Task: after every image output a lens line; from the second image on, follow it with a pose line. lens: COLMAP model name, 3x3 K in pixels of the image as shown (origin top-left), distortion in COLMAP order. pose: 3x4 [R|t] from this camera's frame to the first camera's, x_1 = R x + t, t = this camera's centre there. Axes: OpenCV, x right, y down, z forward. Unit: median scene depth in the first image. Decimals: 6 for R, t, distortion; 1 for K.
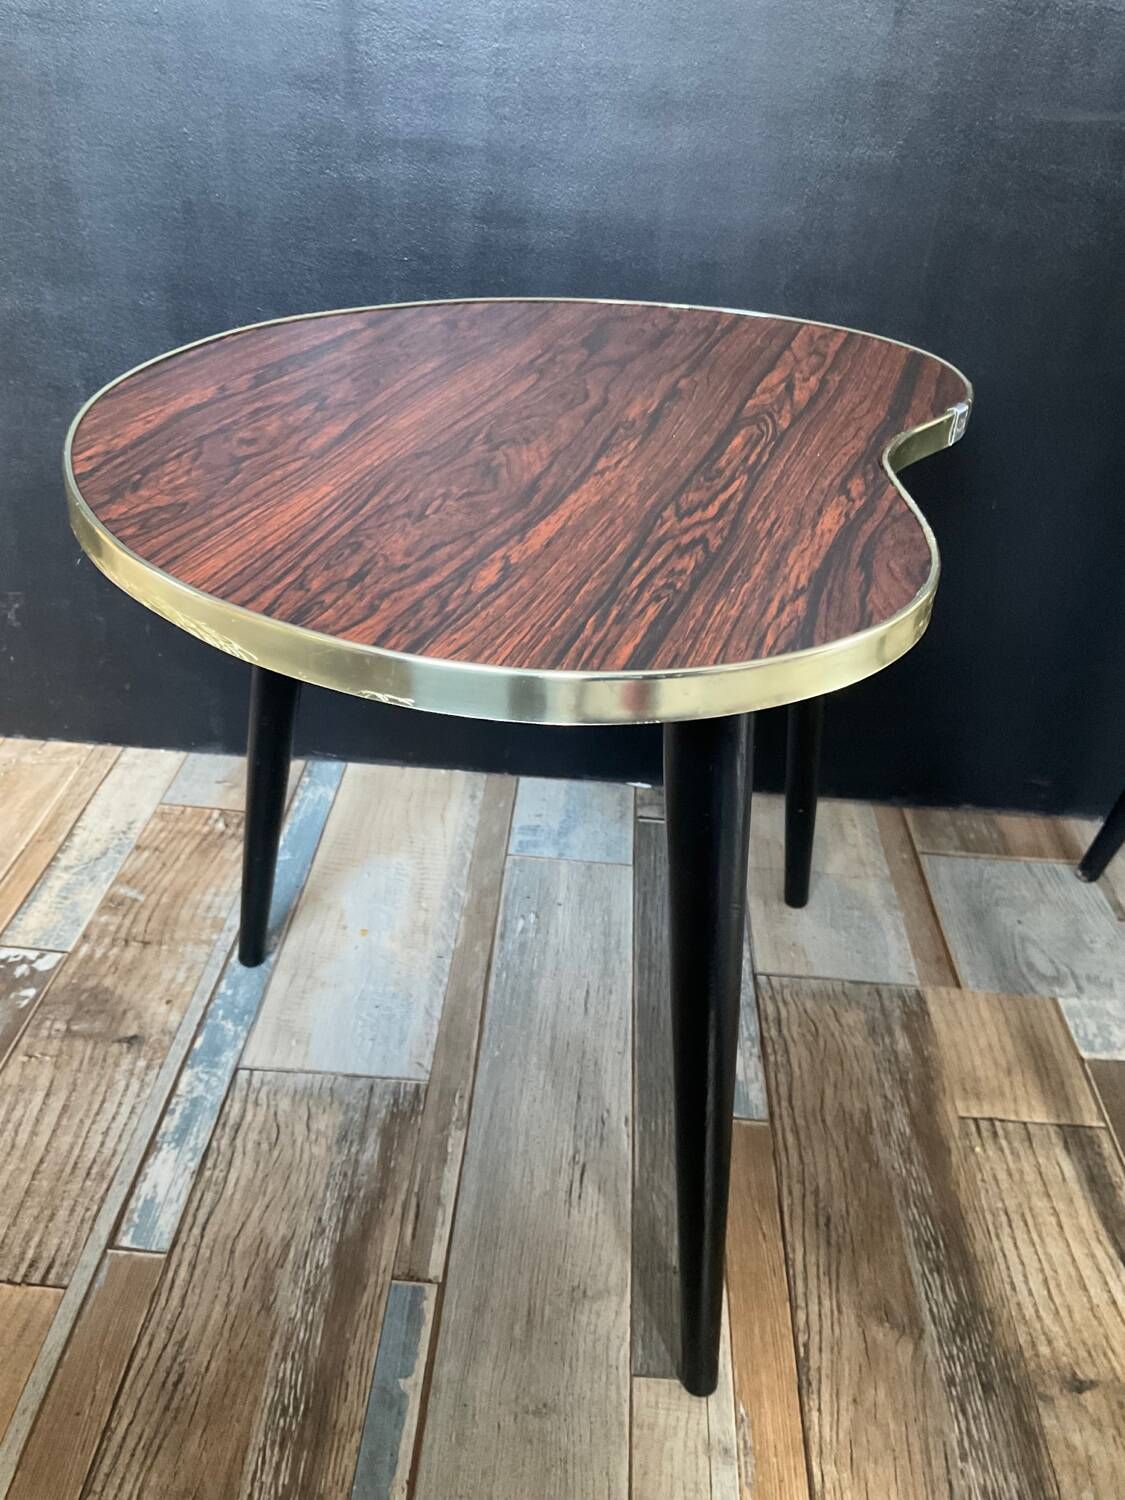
lens RADIAL K [[1311.9, 0, 545.2], [0, 1311.9, 742.1], [0, 0, 1]] dist [0.035620, -0.089449]
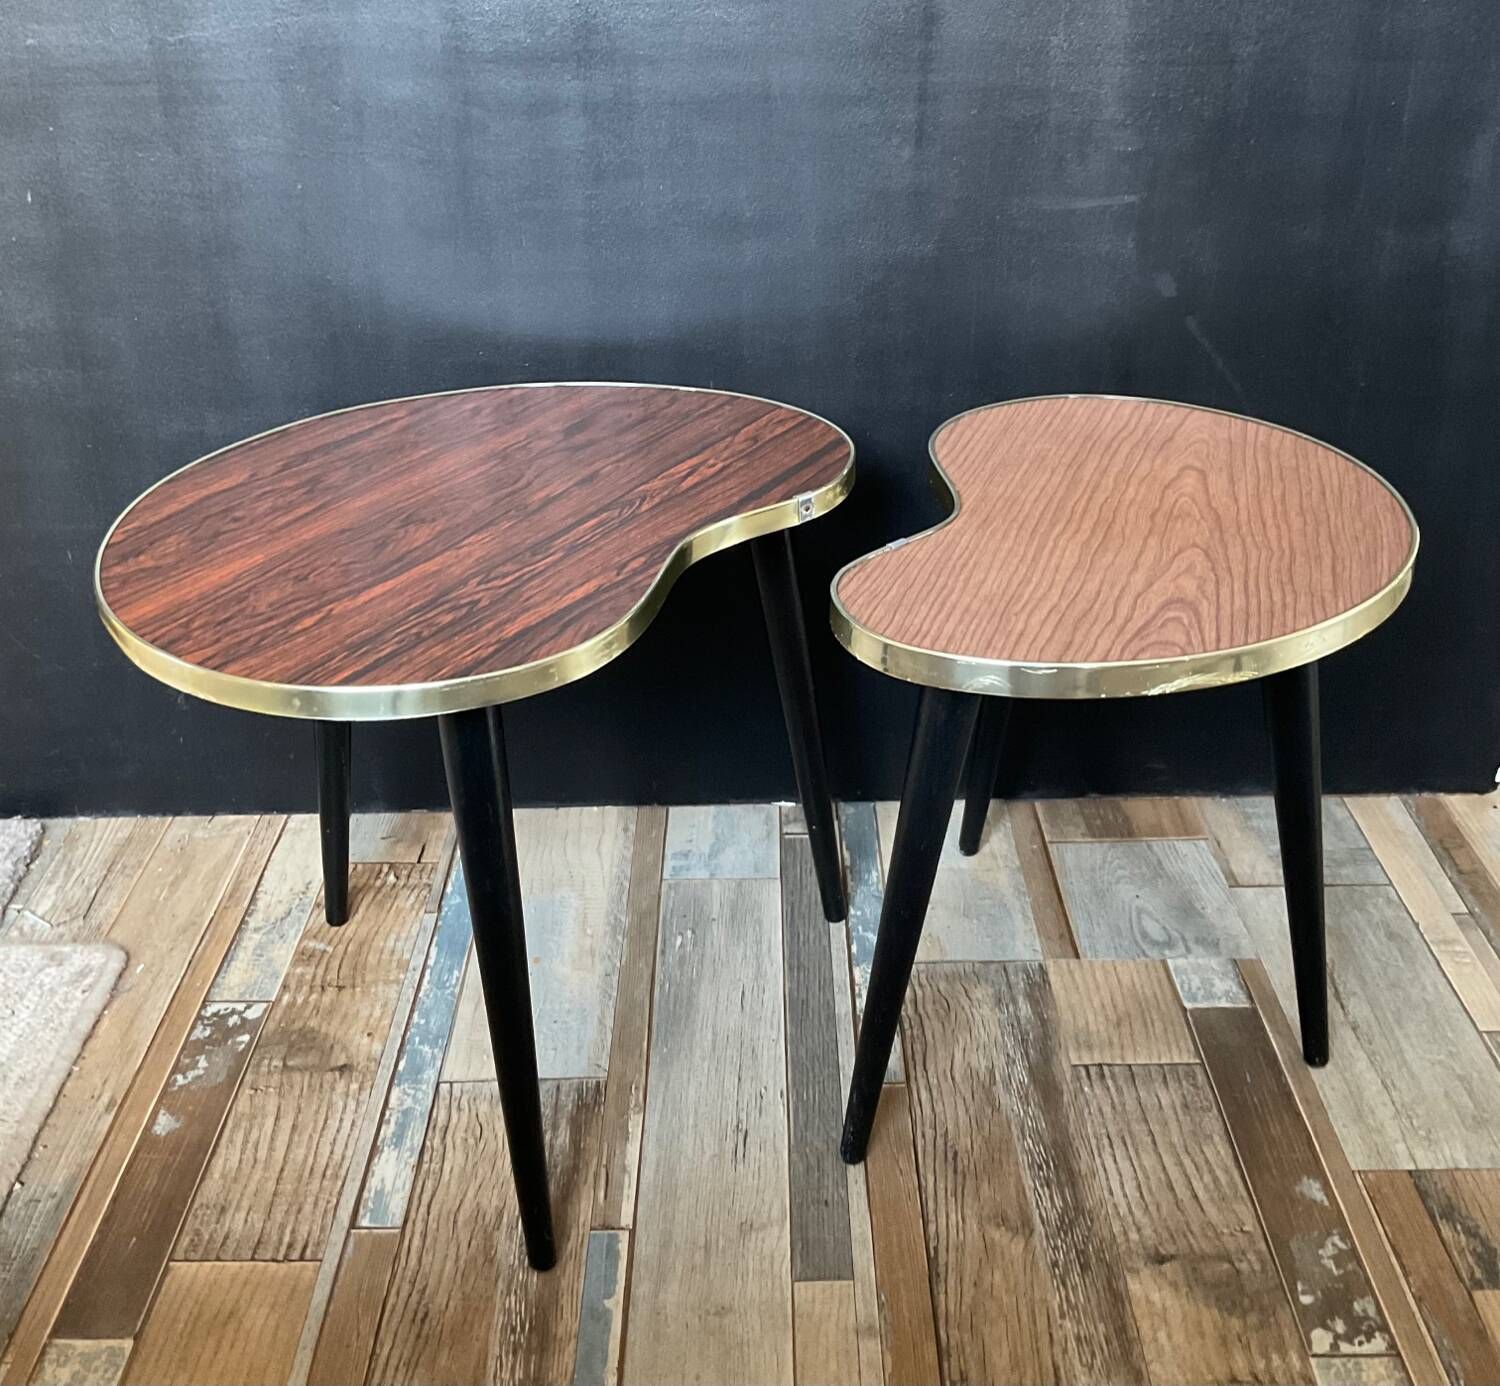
lens RADIAL K [[1782.9, 0, 735.7], [0, 1782.9, 607.1], [0, 0, 1]] dist [0.022442, 0.000000]
pose [[0.995704, -0.091479, 0.014318, 0.039235], [0.092415, 0.991415, -0.092495, 0.006968], [-0.005733, 0.093421, 0.995610, -0.605632]]
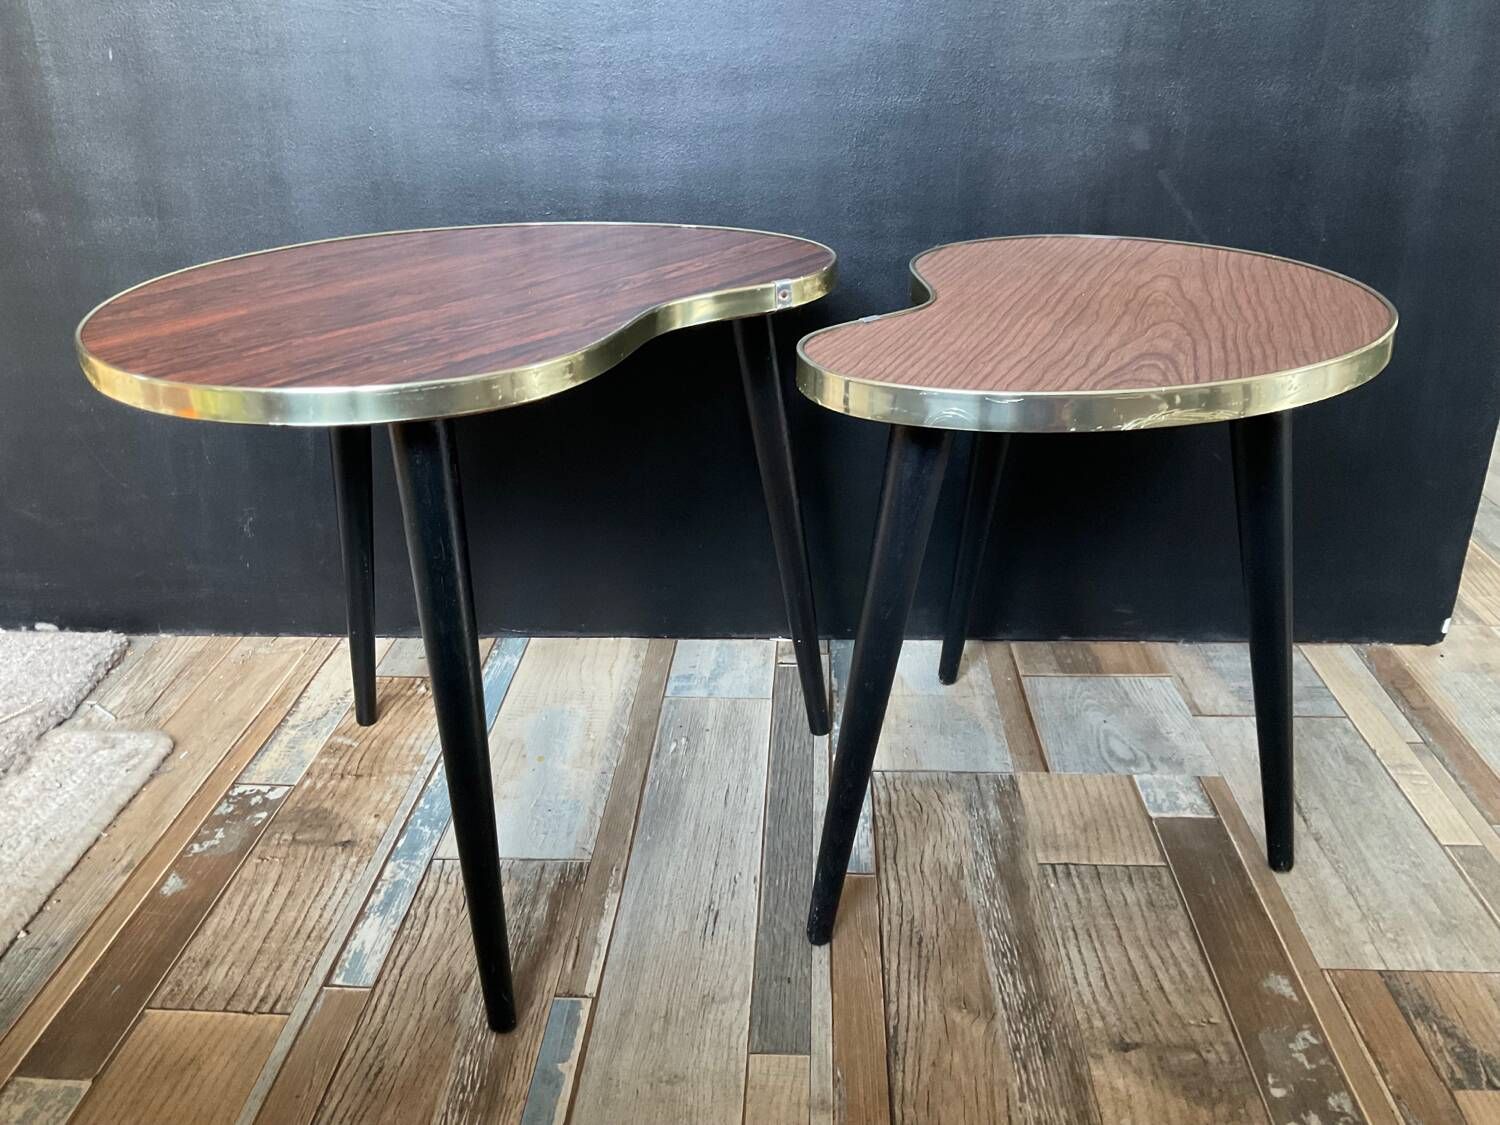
lens RADIAL K [[1311.9, 0, 728.4], [0, 1311.9, 553.7], [0, 0, 1]] dist [0.035620, -0.089449]
pose [[0.996832, -0.069322, -0.038995, 0.106911], [0.063283, 0.988253, -0.139112, 0.163542], [0.048180, 0.136203, 0.989509, -0.224578]]
